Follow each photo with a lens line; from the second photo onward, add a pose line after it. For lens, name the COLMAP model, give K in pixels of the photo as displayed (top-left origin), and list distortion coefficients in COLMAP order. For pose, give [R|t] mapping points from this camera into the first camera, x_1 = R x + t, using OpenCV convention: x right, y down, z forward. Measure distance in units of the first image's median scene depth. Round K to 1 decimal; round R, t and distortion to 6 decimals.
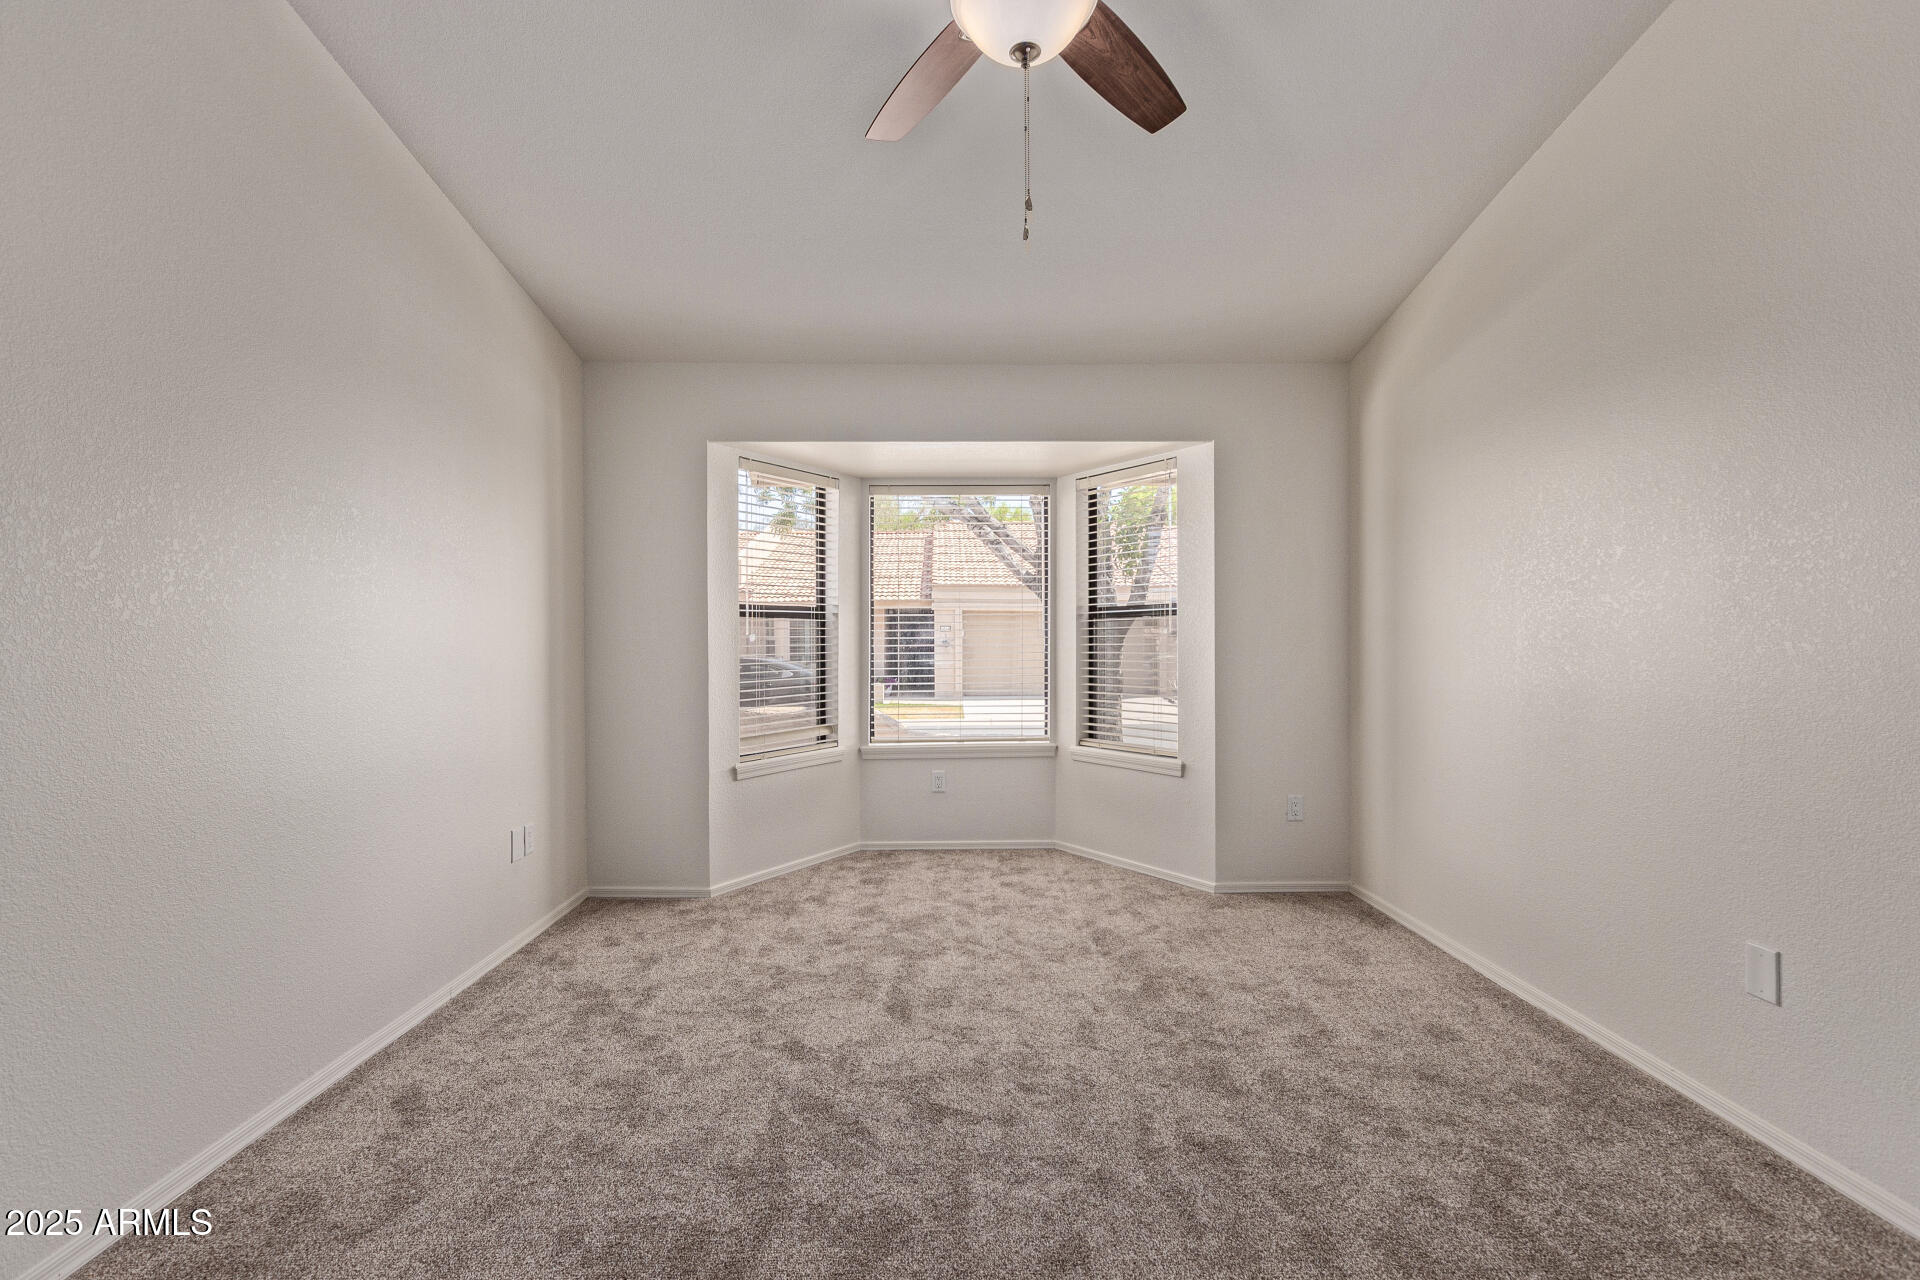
lens RADIAL K [[882.3, 0, 963.1], [0, 882.3, 642.6], [0, 0, 1]] dist [0.010005, -0.004745]
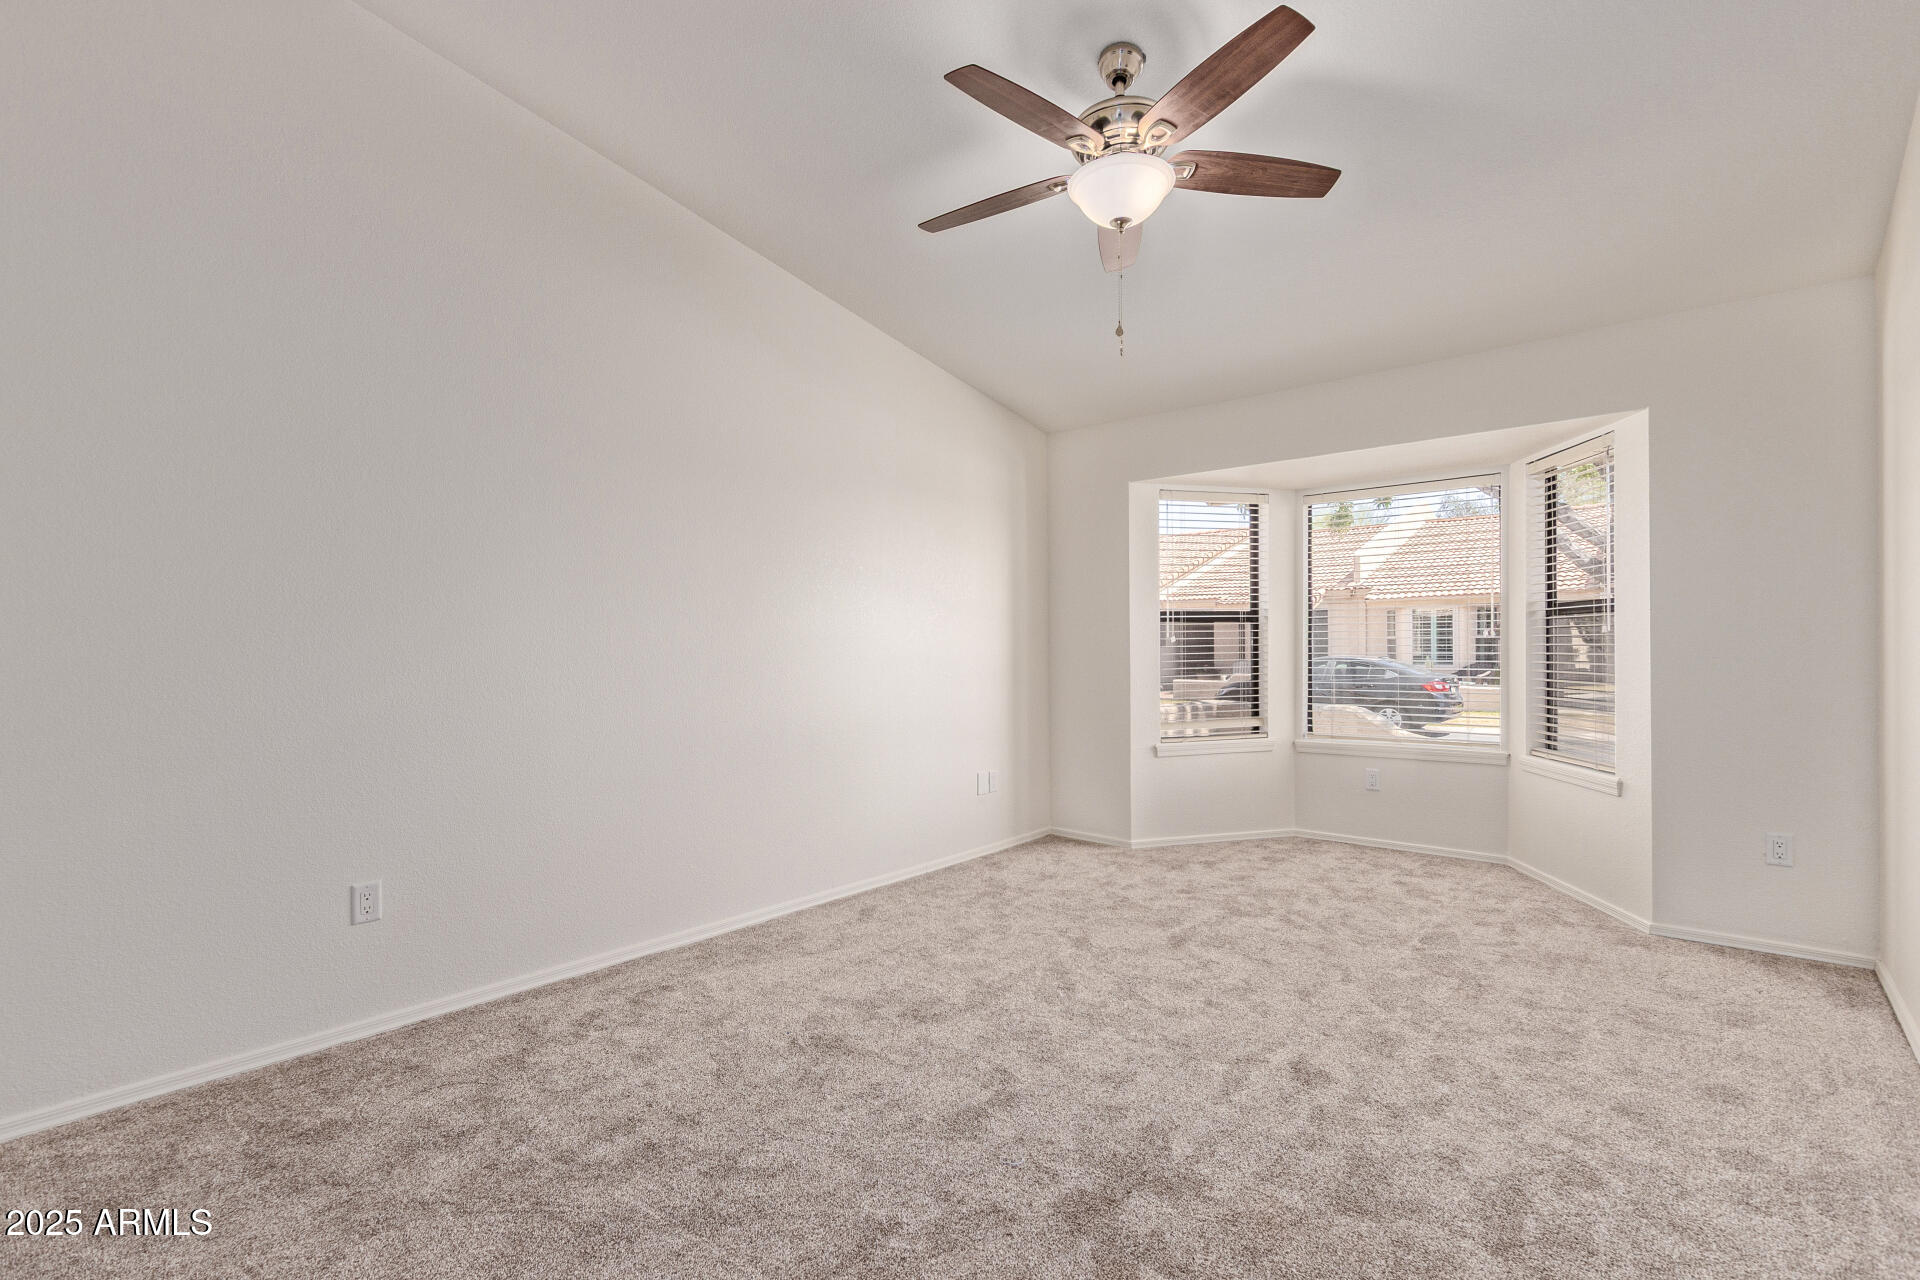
lens RADIAL K [[882.3, 0, 956.5], [0, 882.3, 642.2], [0, 0, 1]] dist [0.010005, -0.004745]
pose [[0.749573, -0.002902, -0.661916, 0.337008], [0.004392, 0.999990, 0.000590, -0.003764], [0.661907, -0.003349, 0.749578, -0.090153]]
